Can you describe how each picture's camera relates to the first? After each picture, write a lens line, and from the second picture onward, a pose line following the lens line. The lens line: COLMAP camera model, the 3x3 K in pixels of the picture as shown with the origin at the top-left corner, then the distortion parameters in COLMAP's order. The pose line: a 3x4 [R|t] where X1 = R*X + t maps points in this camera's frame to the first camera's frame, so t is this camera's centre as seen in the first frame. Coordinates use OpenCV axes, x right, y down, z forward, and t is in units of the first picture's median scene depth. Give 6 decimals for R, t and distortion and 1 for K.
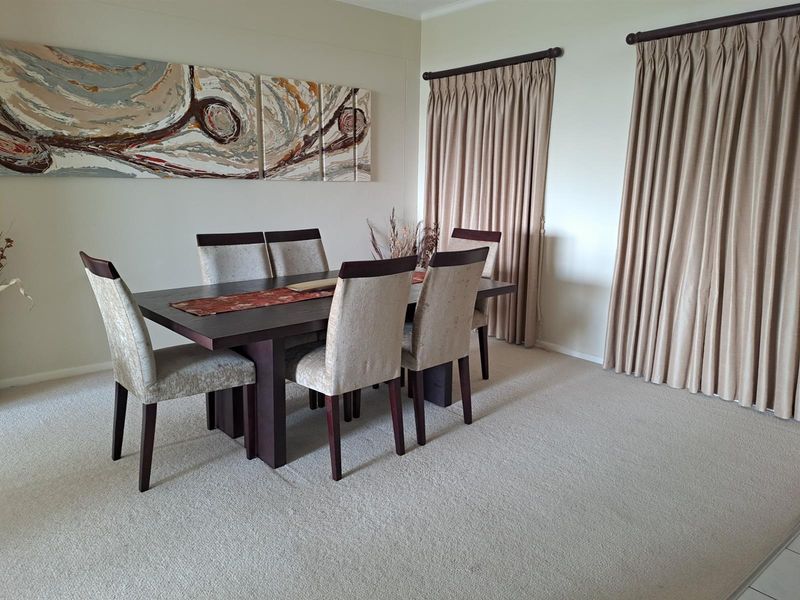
lens RADIAL K [[592.8, 0, 400.0], [0, 592.8, 300.0], [0, 0, 1]] dist [0.004108, -0.001333]
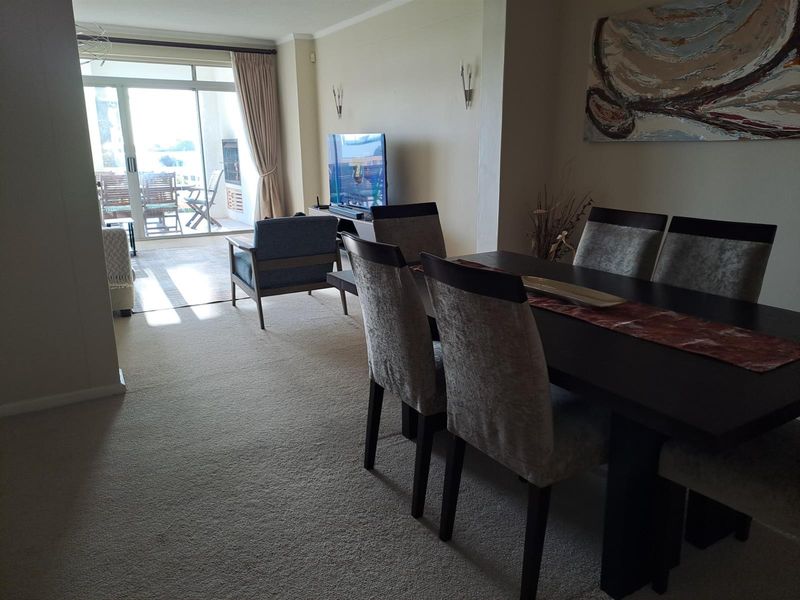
lens RADIAL K [[592.8, 0, 400.0], [0, 592.8, 300.0], [0, 0, 1]] dist [0.004108, -0.001333]
pose [[-0.168424, 0.238409, -0.956449, 0.476296], [-0.184658, 0.945501, 0.268197, -0.137645], [0.968264, 0.221787, -0.115221, 0.724484]]
